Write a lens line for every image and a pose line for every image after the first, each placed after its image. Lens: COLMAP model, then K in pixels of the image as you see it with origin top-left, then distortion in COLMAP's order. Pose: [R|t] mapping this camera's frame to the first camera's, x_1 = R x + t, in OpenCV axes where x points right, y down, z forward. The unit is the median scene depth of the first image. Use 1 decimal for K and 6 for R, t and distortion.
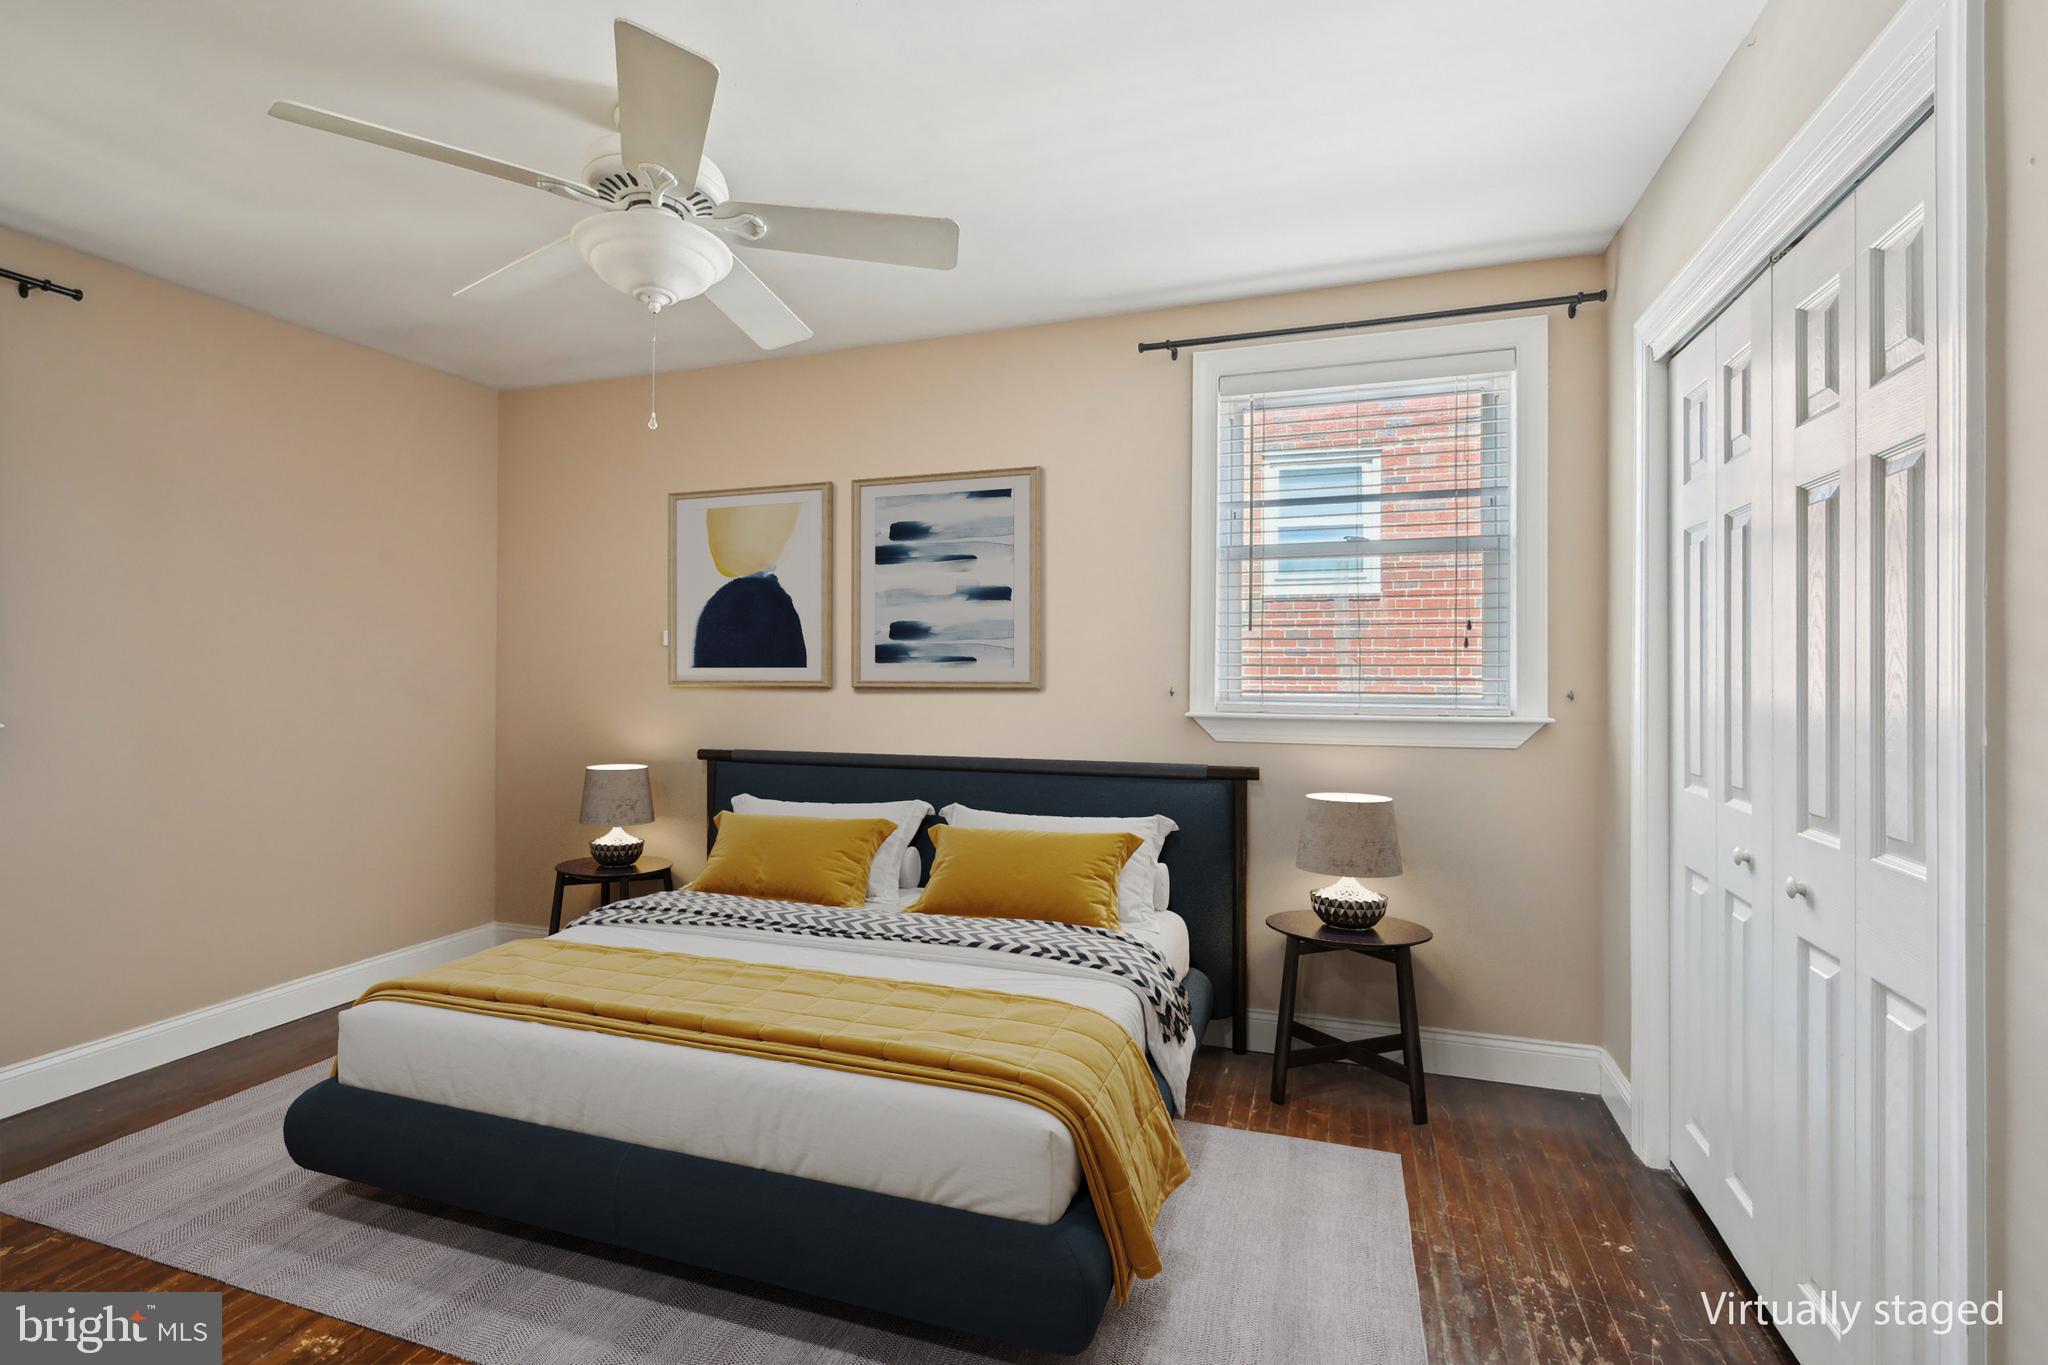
lens RADIAL K [[936.4, 0, 1032.2], [0, 936.4, 667.8], [0, 0, 1]] dist [0.001538, 0.000366]
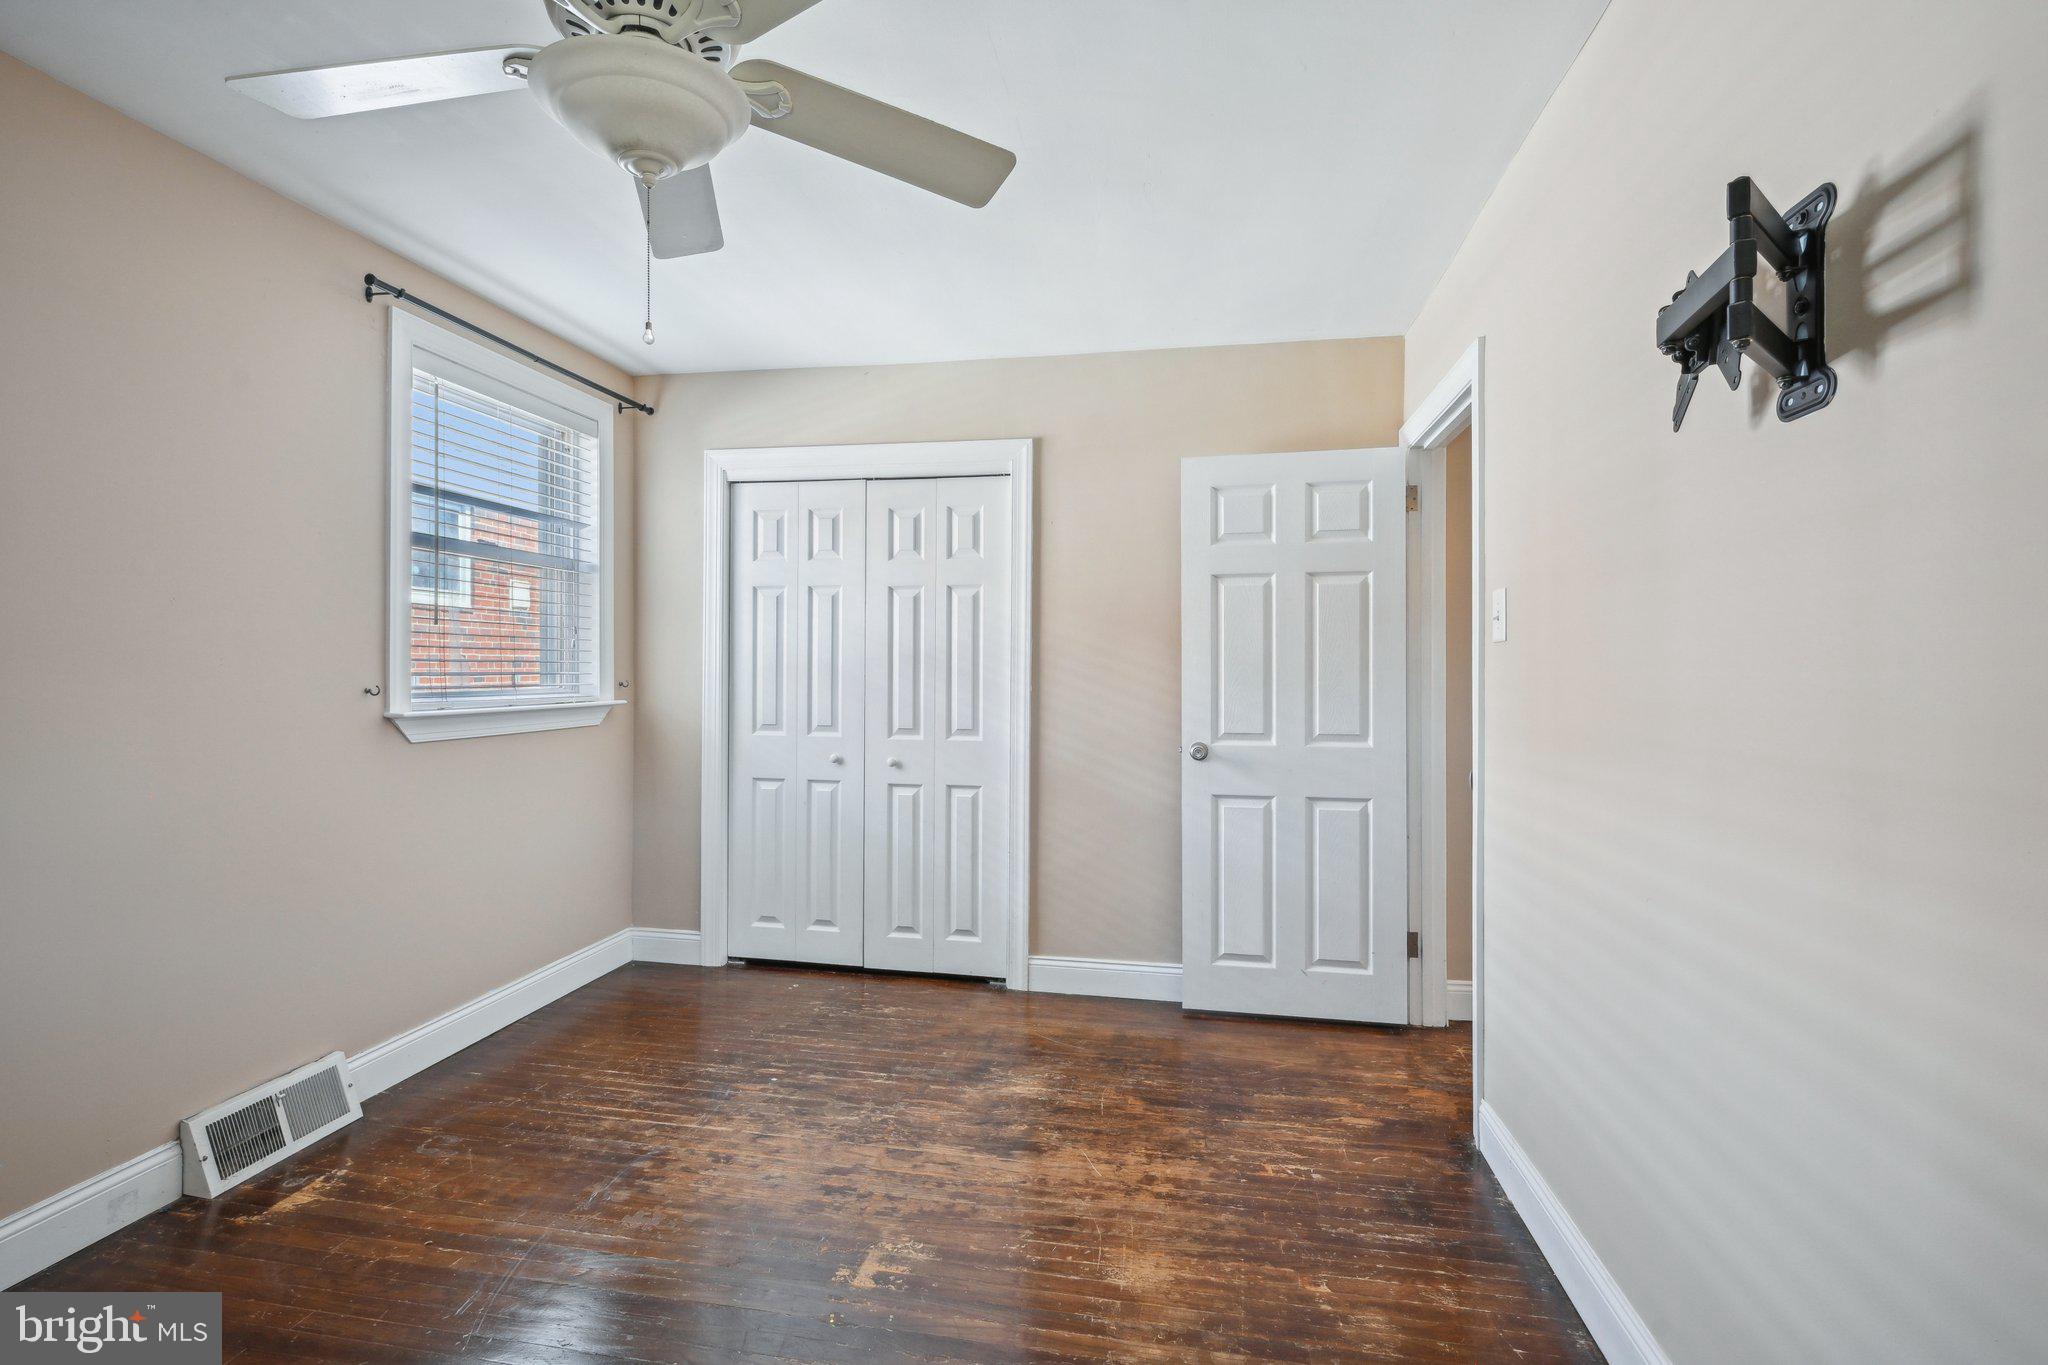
lens RADIAL K [[936.4, 0, 1028.7], [0, 936.4, 680.2], [0, 0, 1]] dist [0.001538, 0.000366]
pose [[-0.146913, -0.012222, 0.989074, -0.818511], [-0.010100, 0.999890, 0.010855, 0.001688], [-0.989098, -0.008395, -0.147021, 0.550449]]
